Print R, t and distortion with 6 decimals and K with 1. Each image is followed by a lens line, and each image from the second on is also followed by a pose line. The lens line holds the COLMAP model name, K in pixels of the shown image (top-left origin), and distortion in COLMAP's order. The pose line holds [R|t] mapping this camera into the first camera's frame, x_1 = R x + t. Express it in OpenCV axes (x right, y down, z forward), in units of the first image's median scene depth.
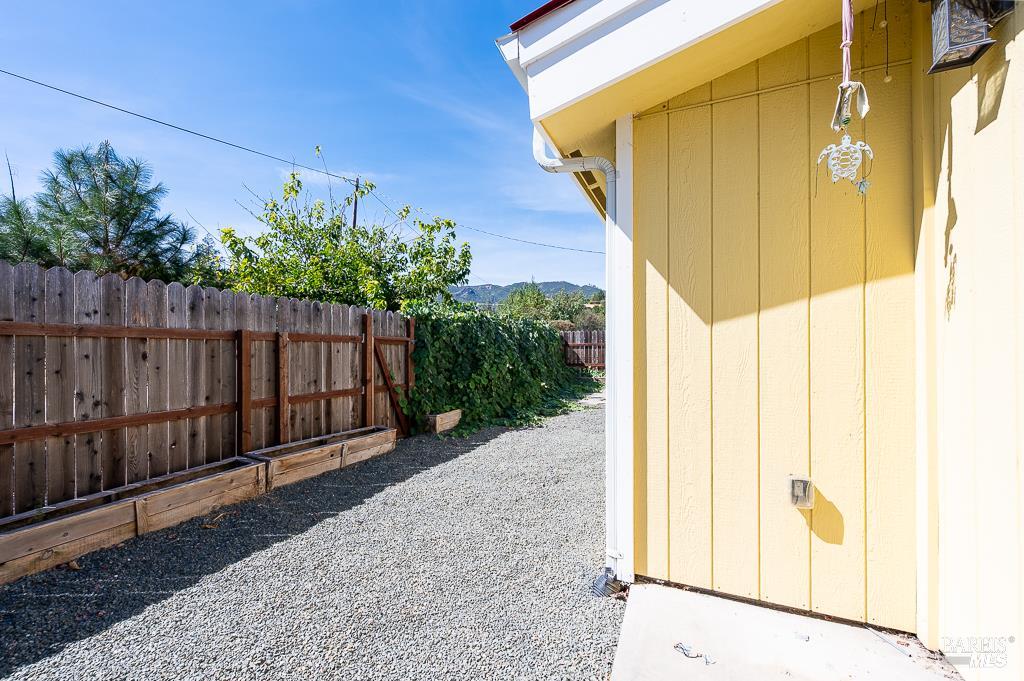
lens RADIAL K [[402.5, 0, 513.8], [0, 402.5, 344.3], [0, 0, 1]] dist [-0.001637, 0.000104]
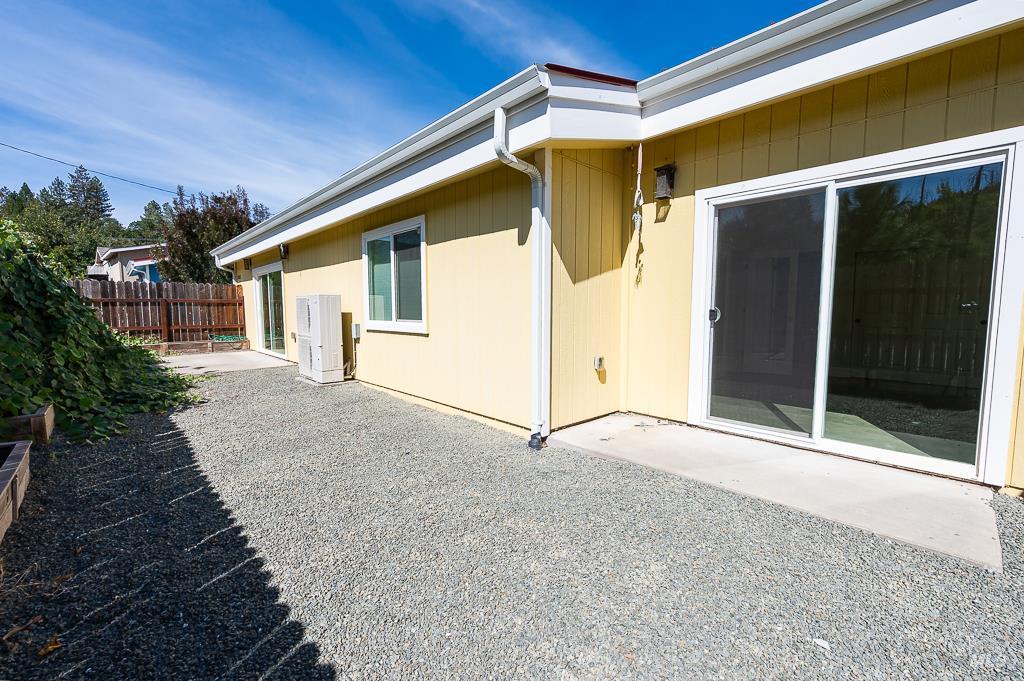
lens RADIAL K [[415.8, 0, 512.0], [0, 415.8, 340.5], [0, 0, 1]] dist [-0.001668, -0.000030]
pose [[0.418427, -0.065782, 0.905865, -1.323293], [-0.009501, 0.997002, 0.076789, 0.061745], [-0.908201, -0.040738, 0.416548, 0.428143]]
